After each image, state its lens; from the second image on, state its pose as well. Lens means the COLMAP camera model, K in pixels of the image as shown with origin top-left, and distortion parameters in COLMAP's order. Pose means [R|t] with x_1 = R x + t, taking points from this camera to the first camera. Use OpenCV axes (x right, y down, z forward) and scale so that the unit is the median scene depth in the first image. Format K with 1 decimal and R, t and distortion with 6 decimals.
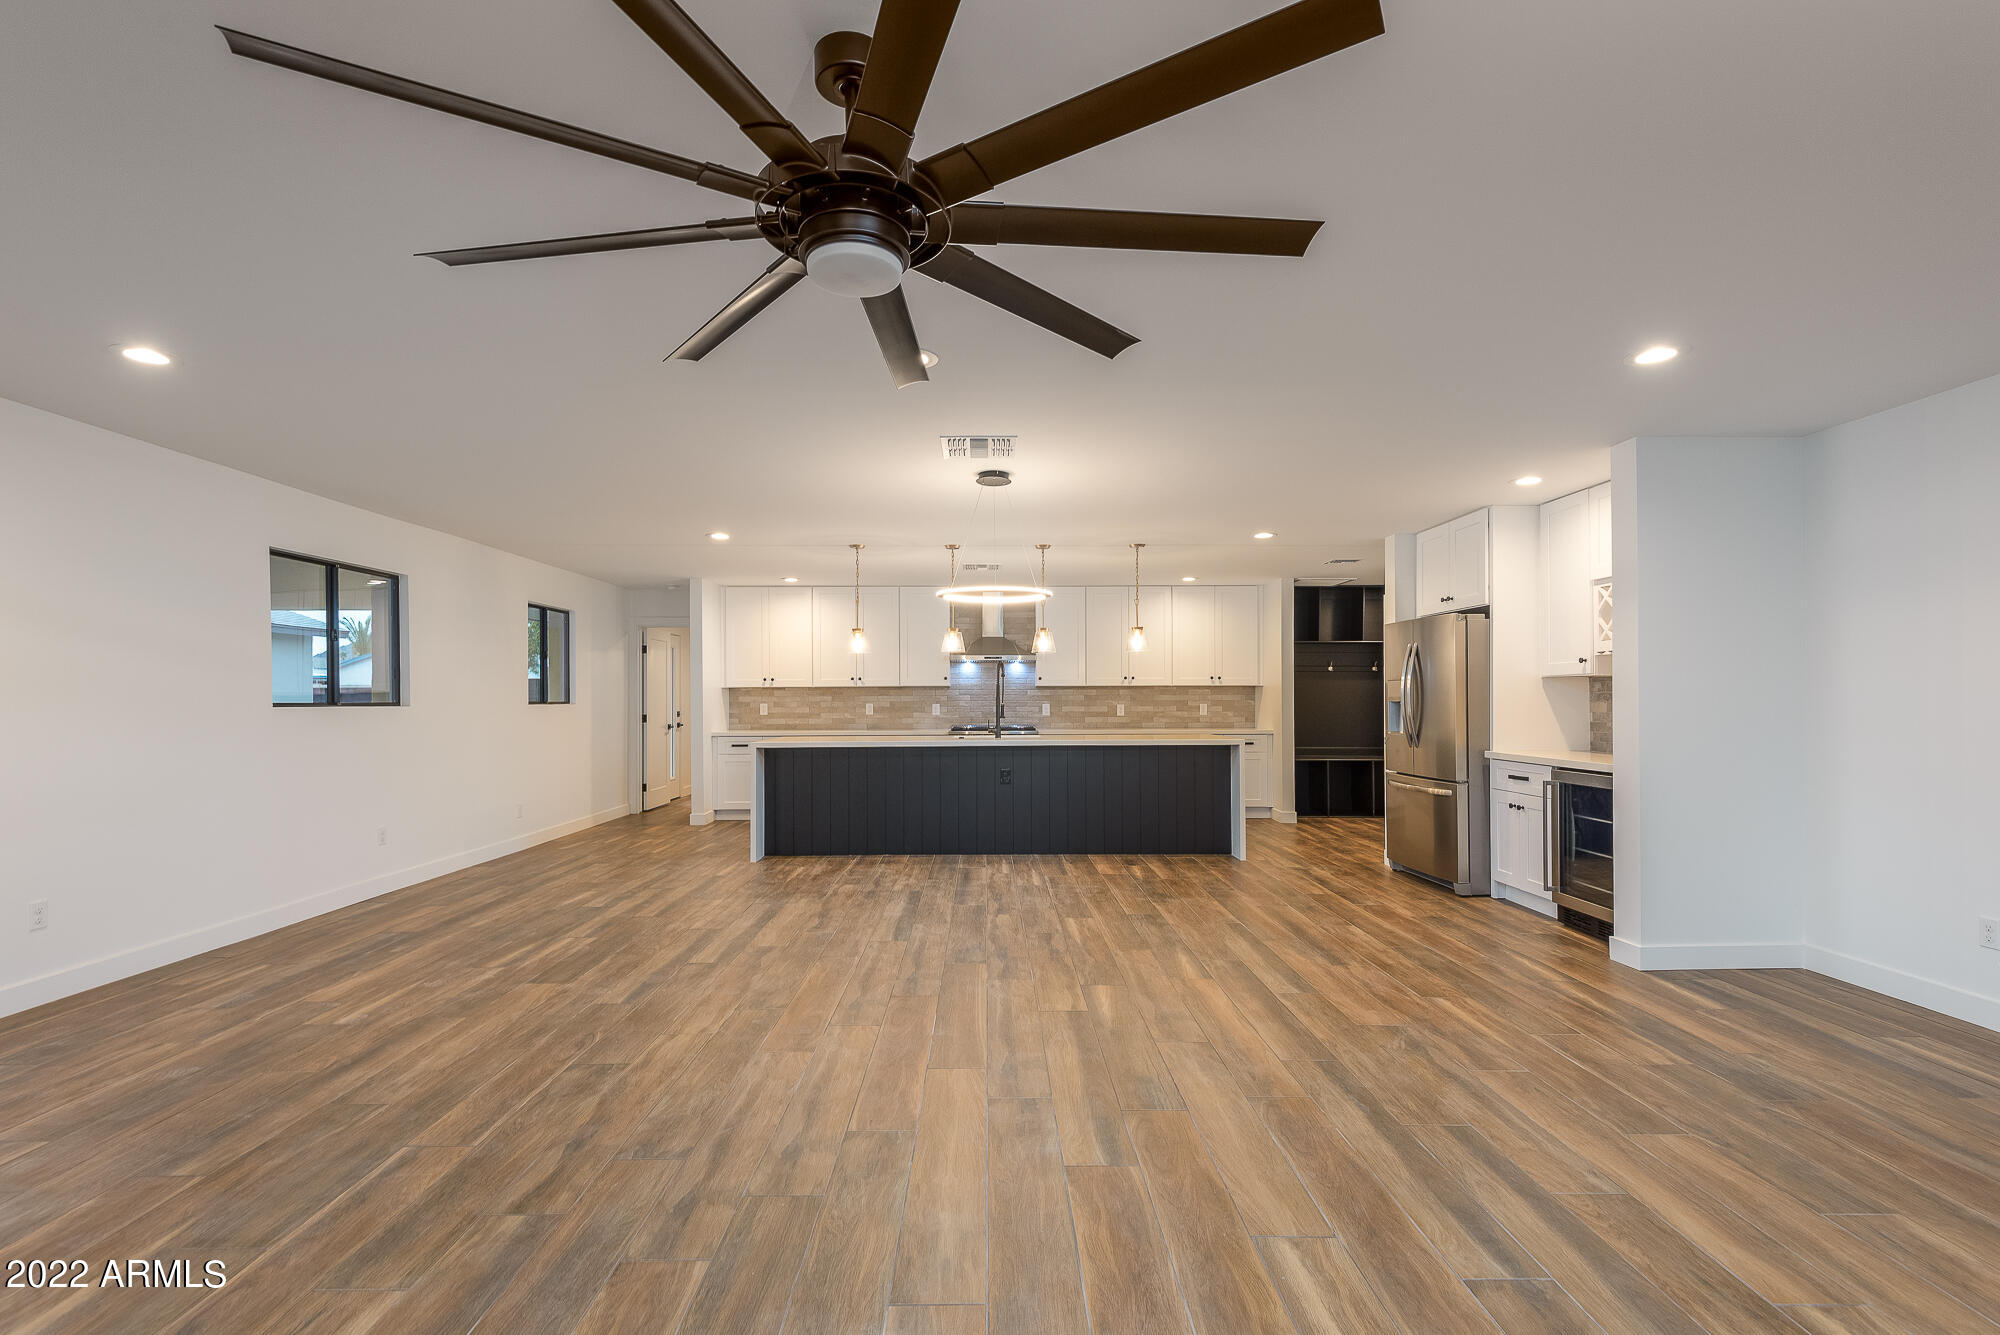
lens RADIAL K [[919.8, 0, 1012.2], [0, 919.8, 660.2], [0, 0, 1]] dist [0.038253, -0.020580]
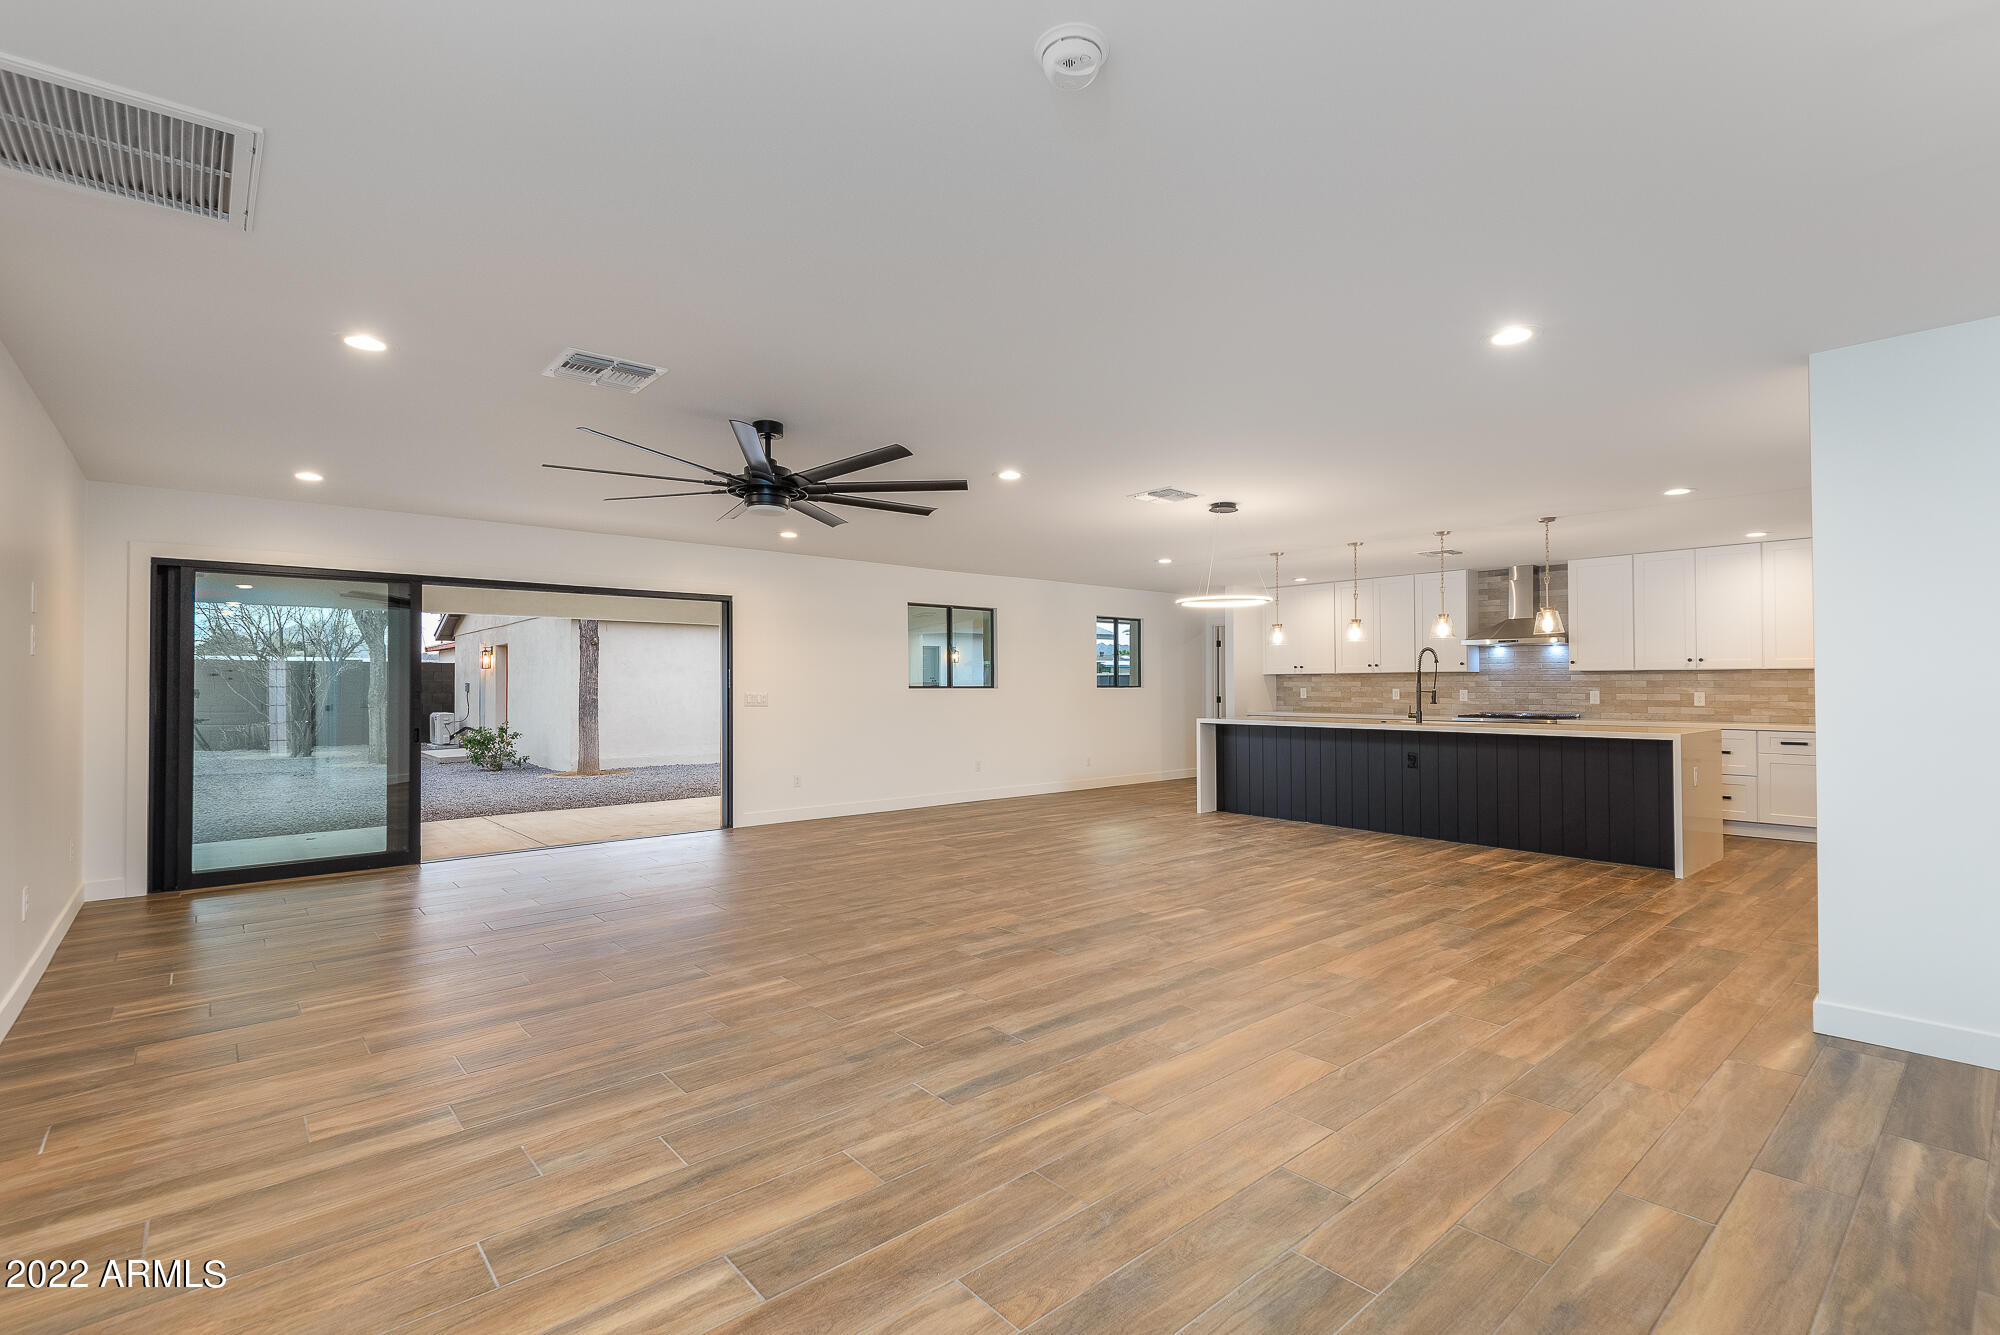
lens RADIAL K [[913.8, 0, 1000.0], [0, 913.8, 667.5], [0, 0, 1]] dist [0.031480, -0.018597]
pose [[0.636172, -0.012602, -0.771444, 0.872366], [0.031627, 0.999452, 0.009754, -0.003780], [0.770898, -0.030604, 0.636223, -0.015681]]
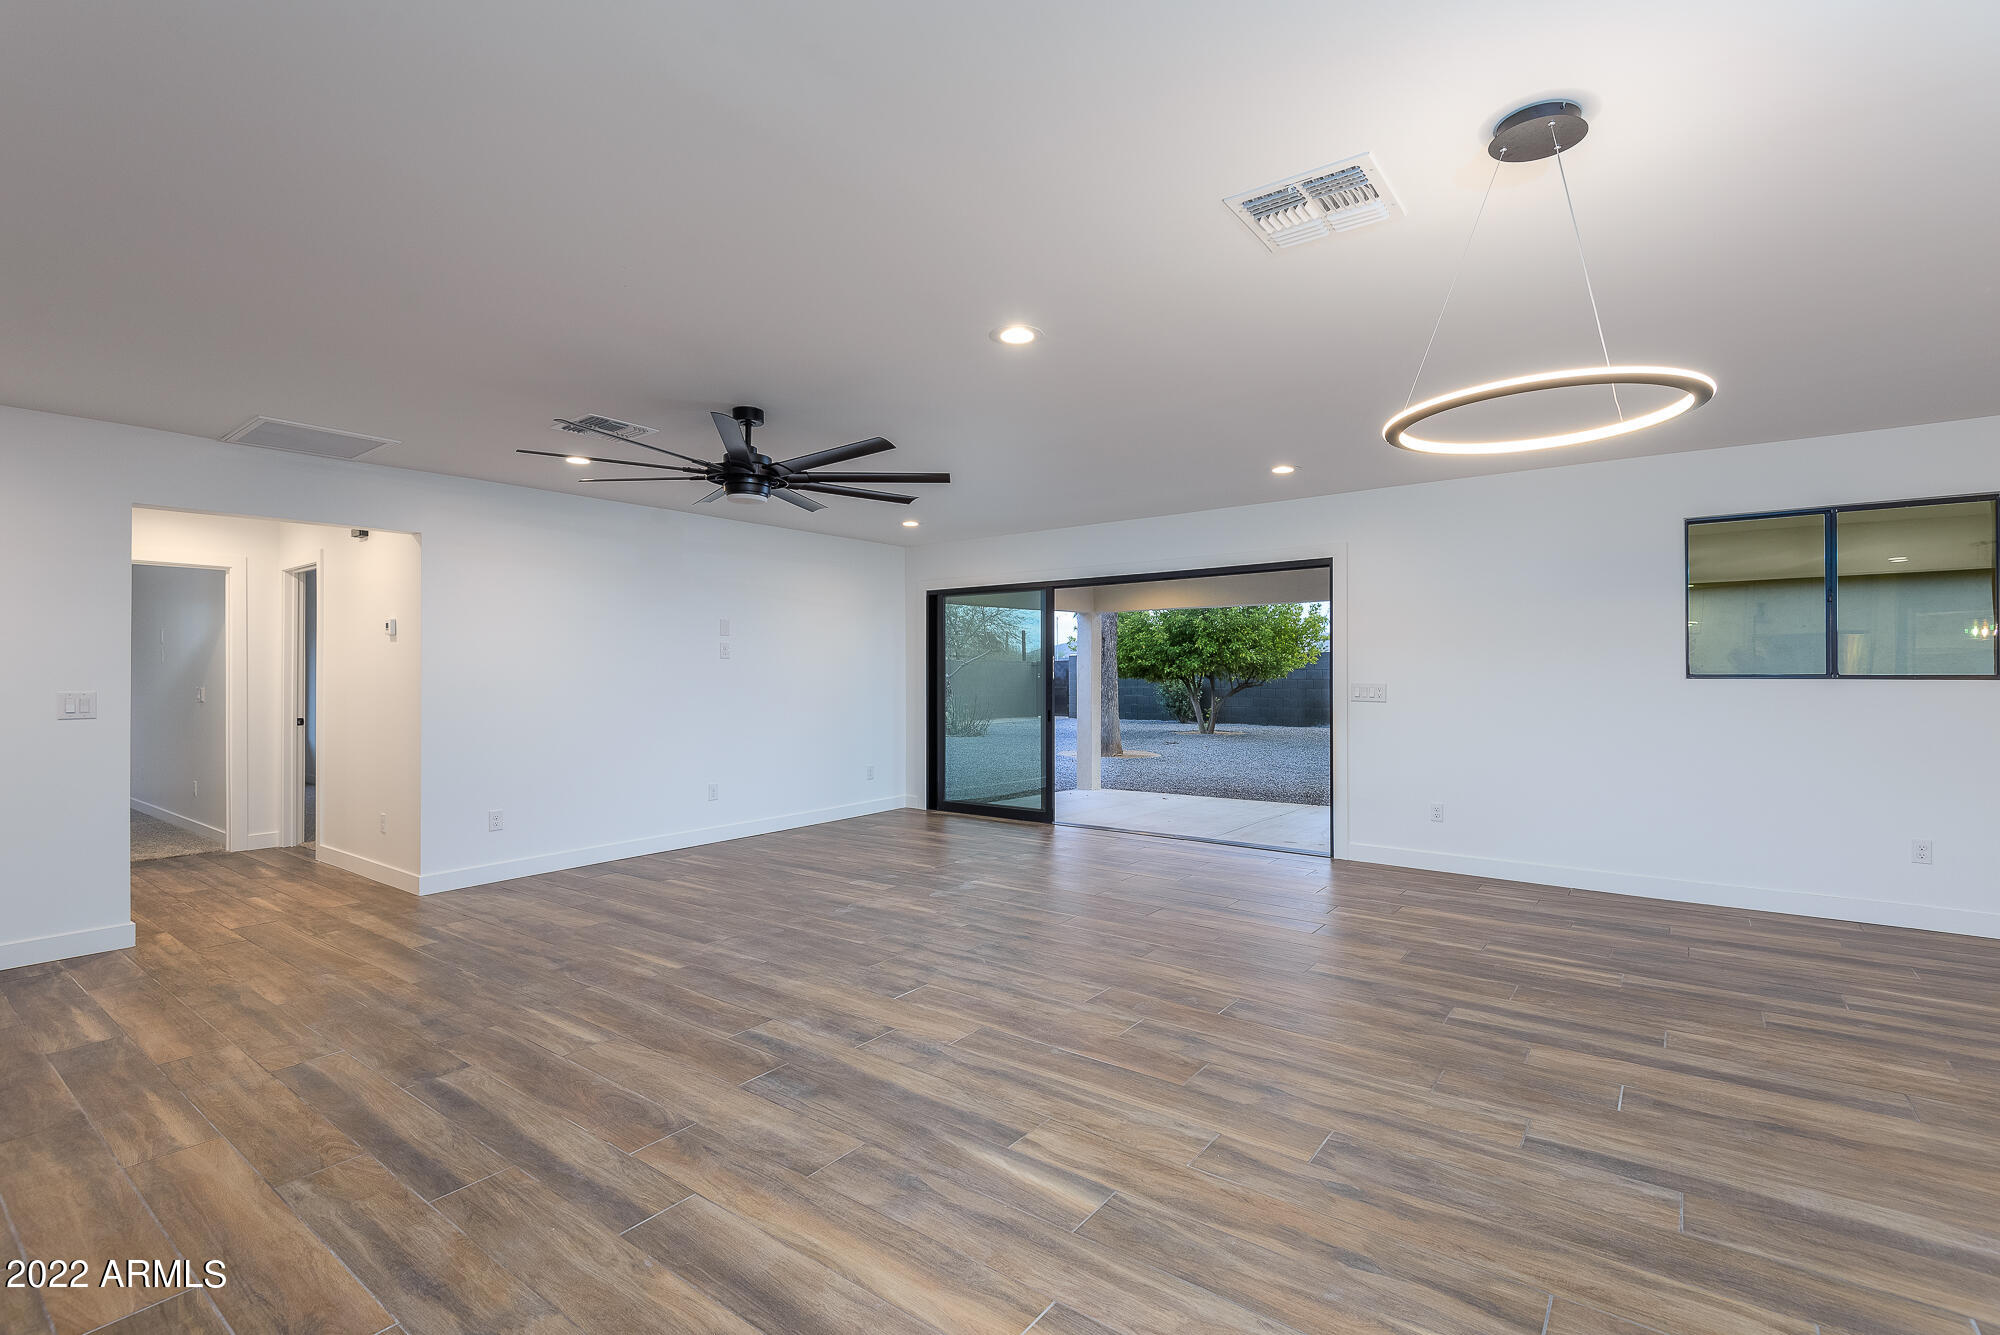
lens RADIAL K [[913.8, 0, 1000.0], [0, 913.8, 667.5], [0, 0, 1]] dist [0.031480, -0.018597]
pose [[-0.629161, -0.000536, -0.777275, 0.534356], [0.036006, 0.998906, -0.029834, 0.048538], [0.776441, -0.046757, -0.628453, 1.270903]]
